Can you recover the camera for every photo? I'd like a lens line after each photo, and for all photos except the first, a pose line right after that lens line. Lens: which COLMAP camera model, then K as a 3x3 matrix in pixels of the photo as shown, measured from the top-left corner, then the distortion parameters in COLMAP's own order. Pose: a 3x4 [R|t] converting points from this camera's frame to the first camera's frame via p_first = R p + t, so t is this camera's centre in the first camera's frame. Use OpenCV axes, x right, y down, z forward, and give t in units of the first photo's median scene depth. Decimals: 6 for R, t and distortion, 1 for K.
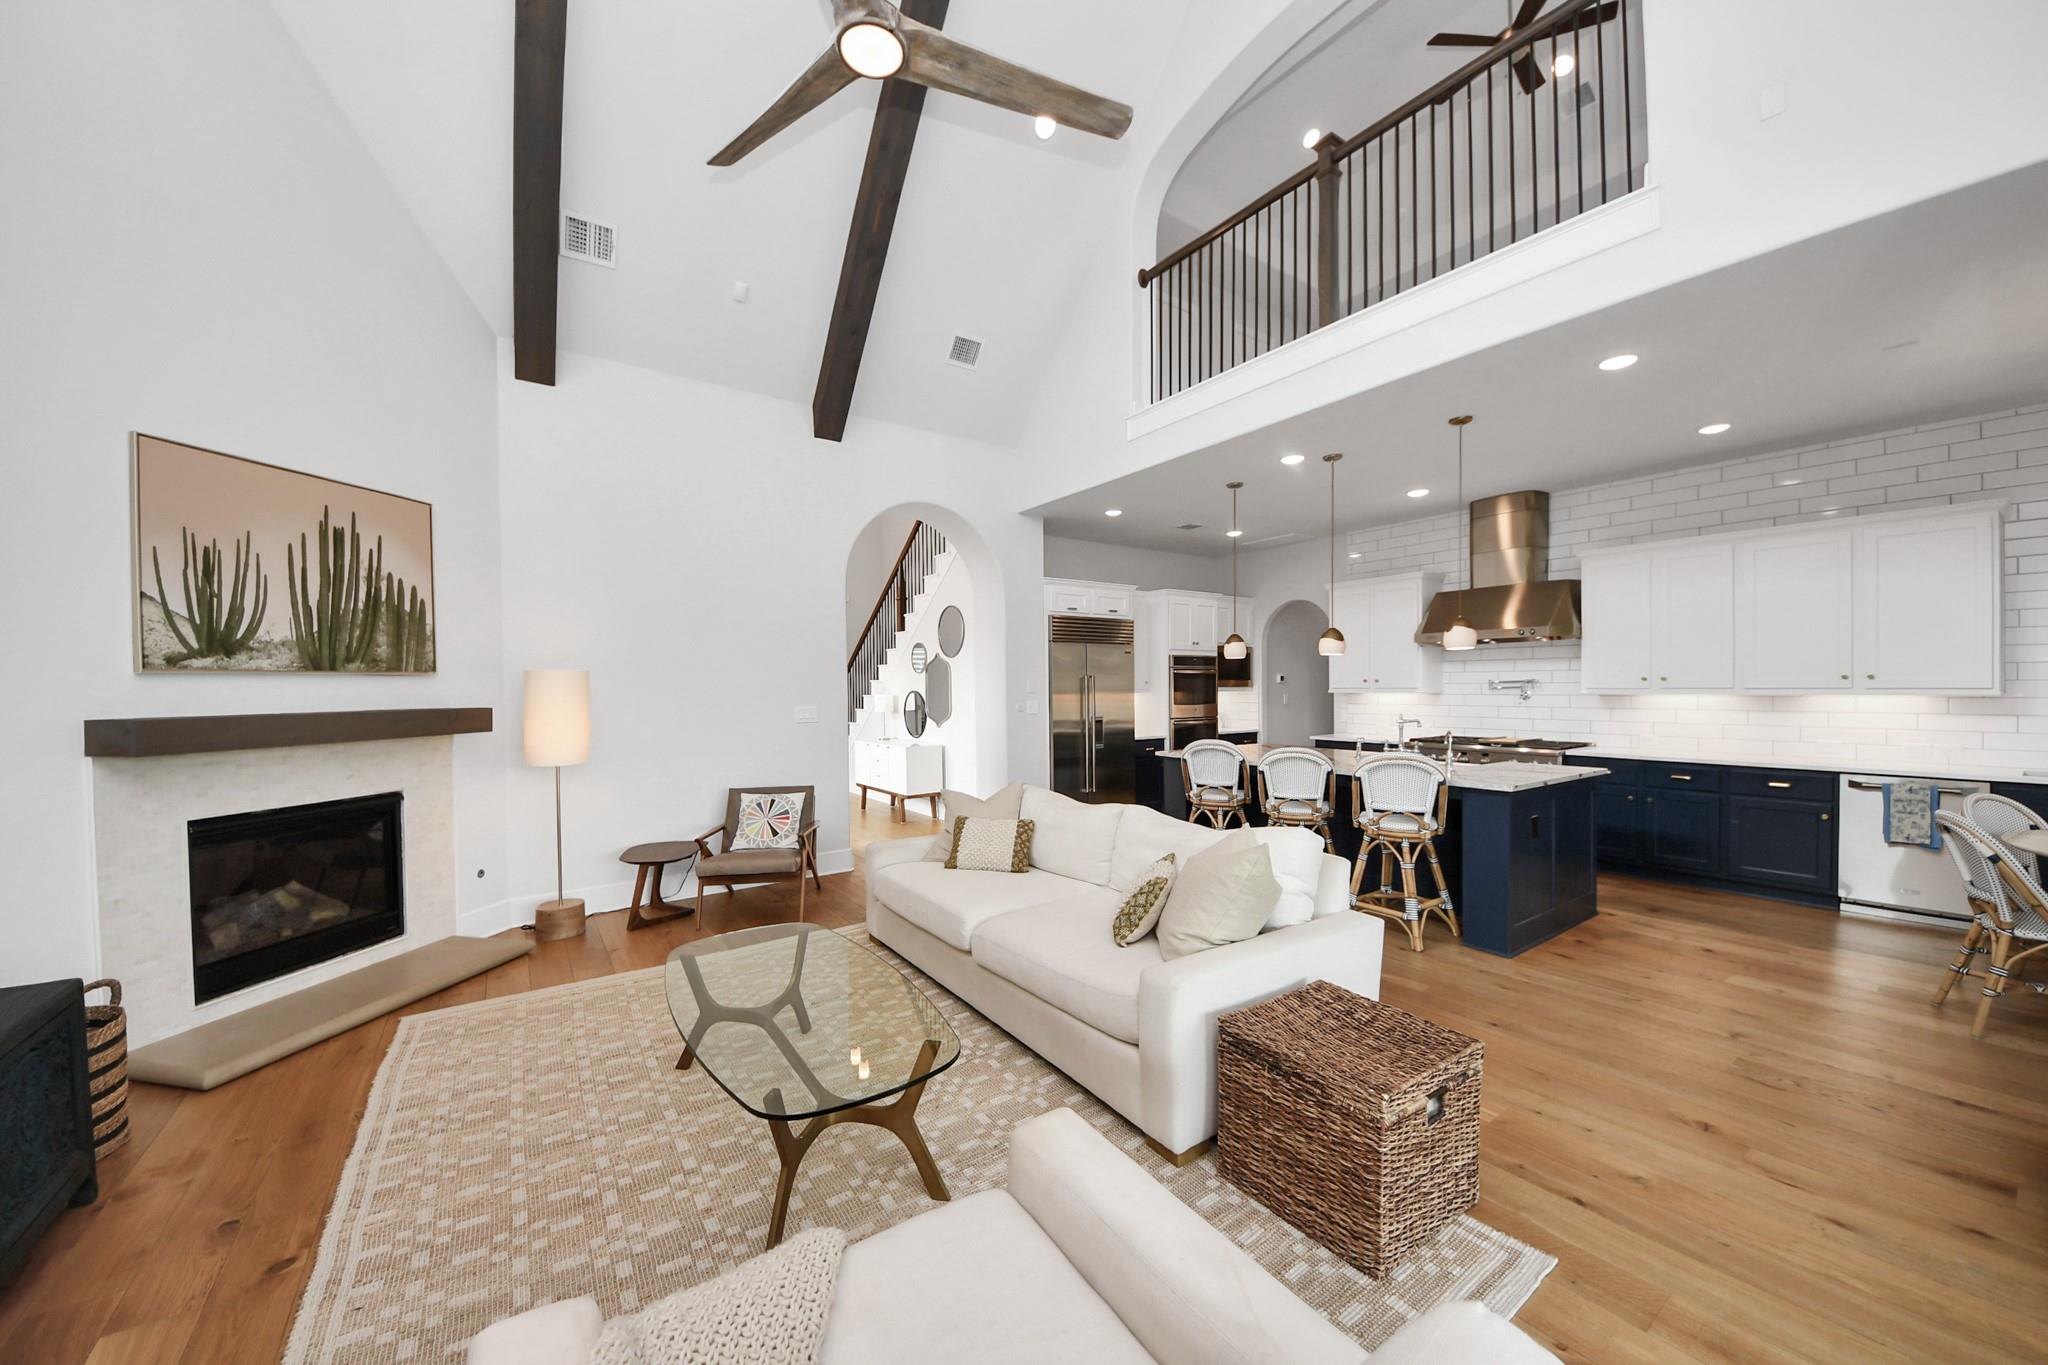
lens RADIAL K [[744.1, 0, 1010.7], [0, 744.1, 680.3], [0, 0, 1]] dist [0.000791, -0.002070]
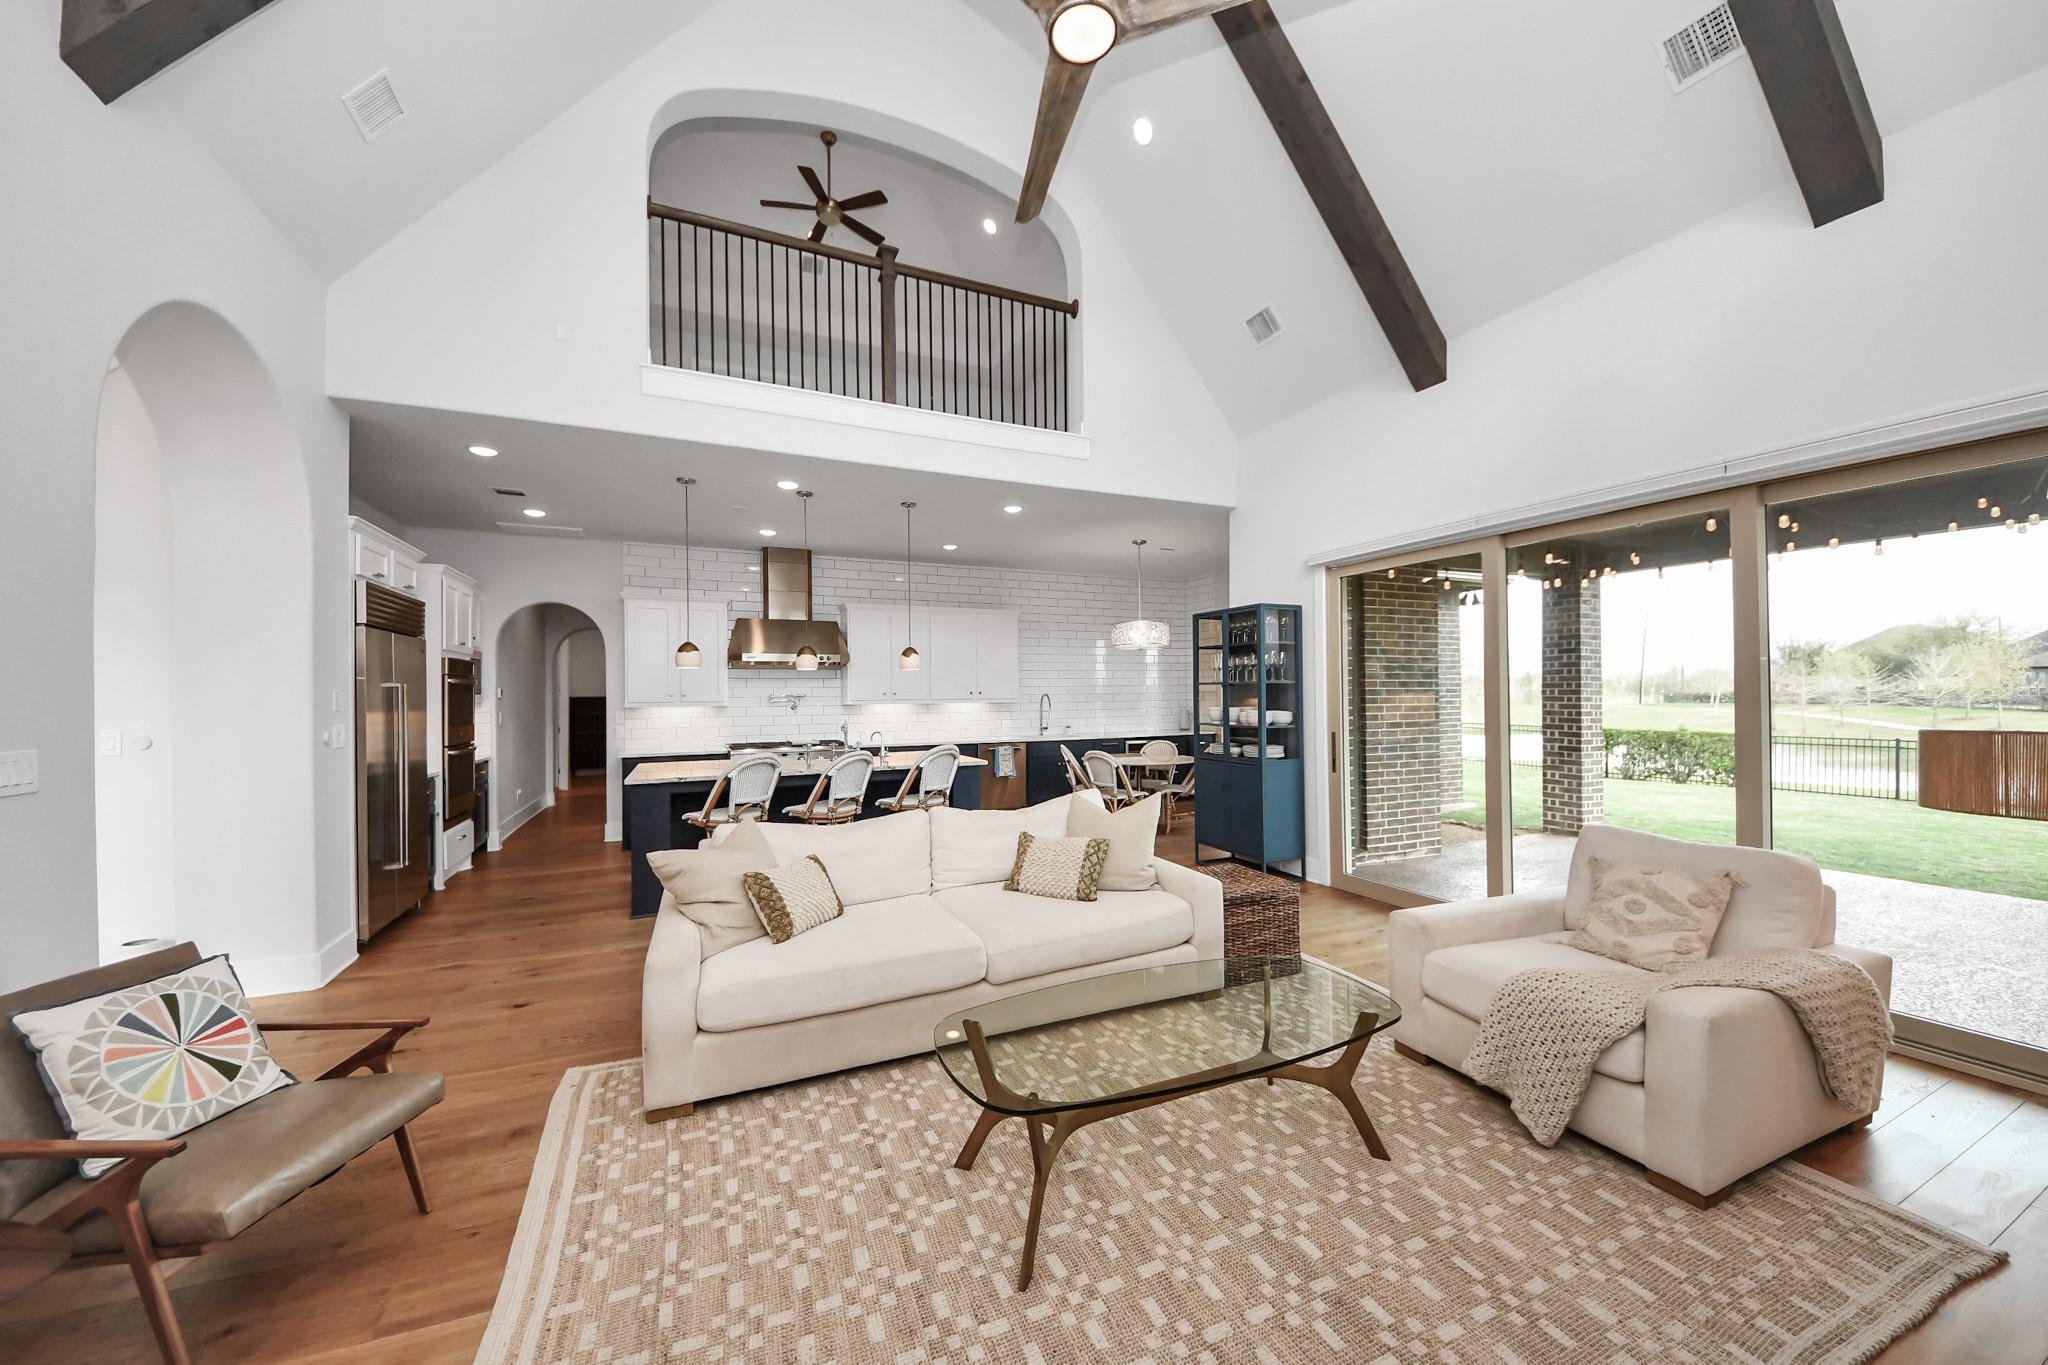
lens RADIAL K [[715.3, 0, 1033.1], [0, 715.3, 684.2], [0, 0, 1]] dist [-0.001525, -0.000351]
pose [[0.180114, 0.018725, 0.983467, -0.791402], [0.004270, 0.999794, -0.019817, 0.011198], [-0.983636, 0.007769, 0.179997, 0.654656]]
